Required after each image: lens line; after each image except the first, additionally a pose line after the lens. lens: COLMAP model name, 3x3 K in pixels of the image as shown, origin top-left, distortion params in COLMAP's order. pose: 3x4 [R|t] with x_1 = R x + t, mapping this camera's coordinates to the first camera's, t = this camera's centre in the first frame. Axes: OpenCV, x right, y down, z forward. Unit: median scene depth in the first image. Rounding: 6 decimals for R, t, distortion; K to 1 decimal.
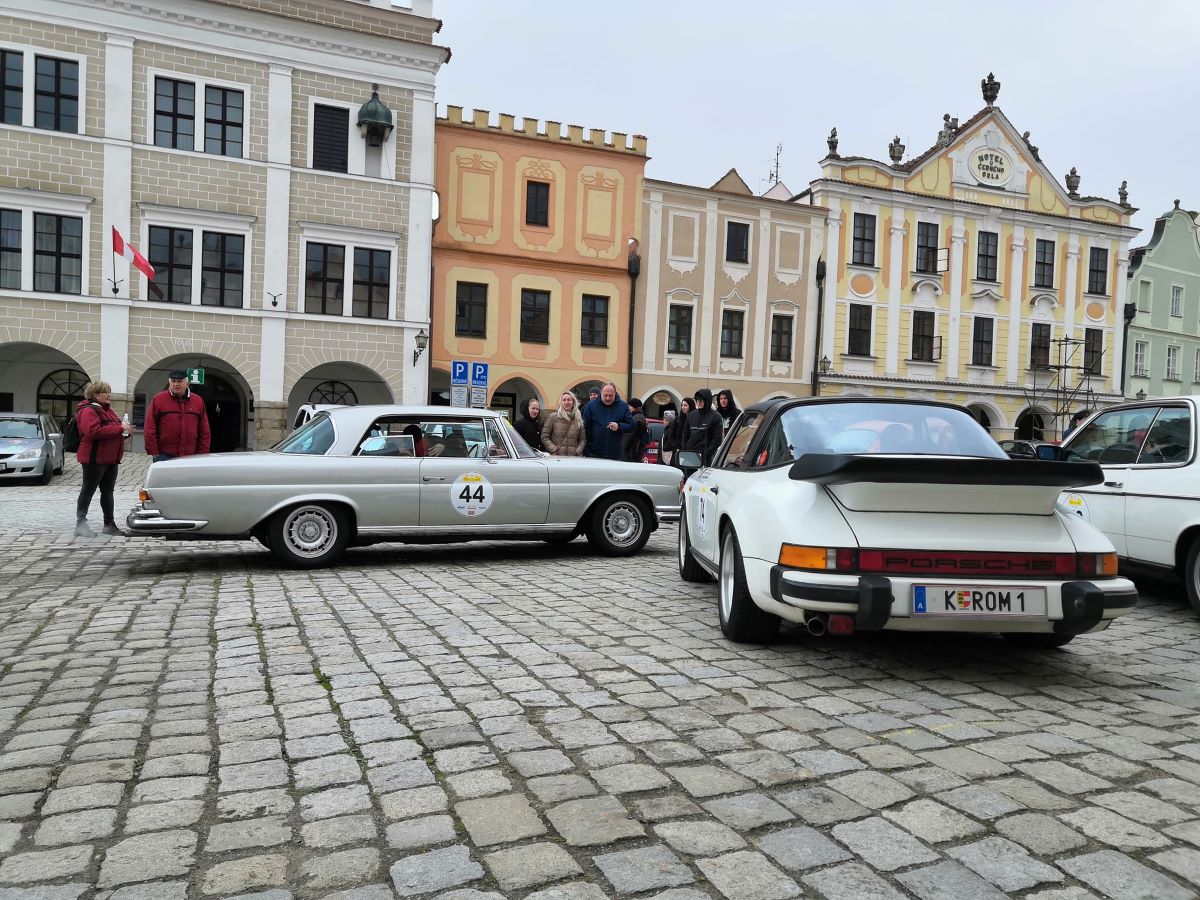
lens RADIAL K [[842.1, 0, 596.6], [0, 842.1, 448.3], [0, 0, 1]] dist [-0.004606, 0.023976]
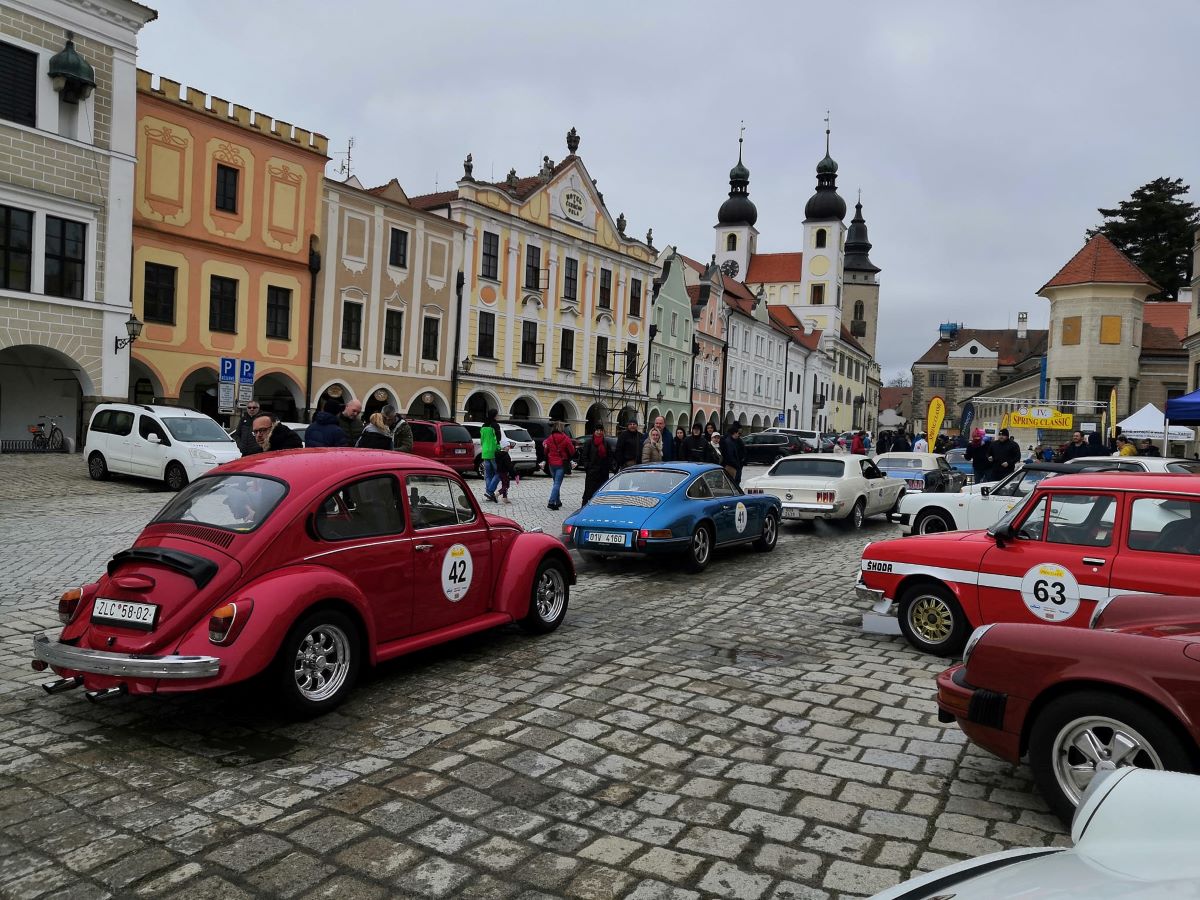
lens RADIAL K [[938.2, 0, 601.2], [0, 938.2, 451.1], [0, 0, 1]] dist [-0.000678, 0.053741]
pose [[0.797688, -0.013510, 0.602919, -0.357156], [-0.000603, 0.999731, 0.023199, -0.013479], [-0.603070, -0.018869, 0.797465, -0.118024]]
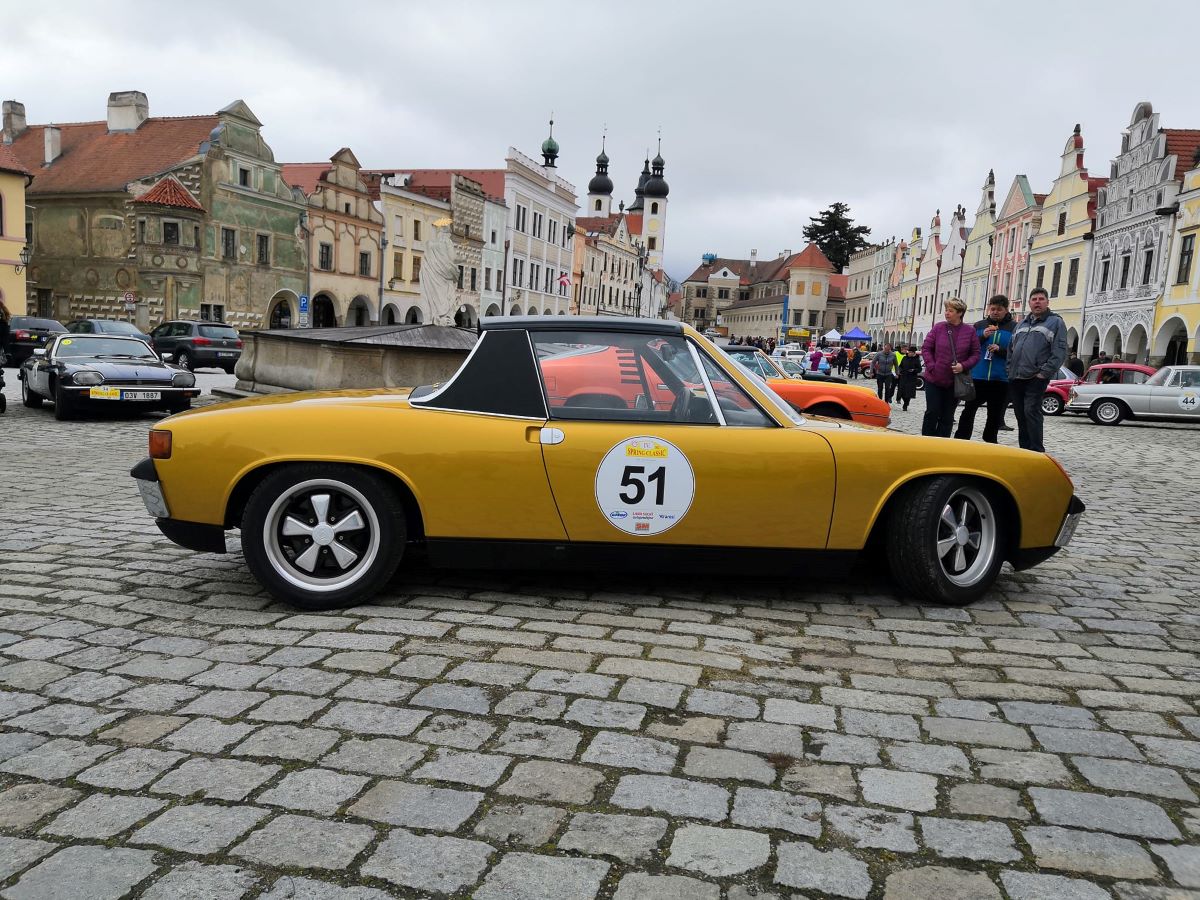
lens RADIAL K [[938.2, 0, 605.1], [0, 938.2, 449.4], [0, 0, 1]] dist [-0.000678, 0.053741]
pose [[0.577661, -0.098317, 0.810334, -2.555046], [-0.026958, 0.989881, 0.139319, -0.064087], [-0.815832, -0.102324, 0.569165, -0.965939]]
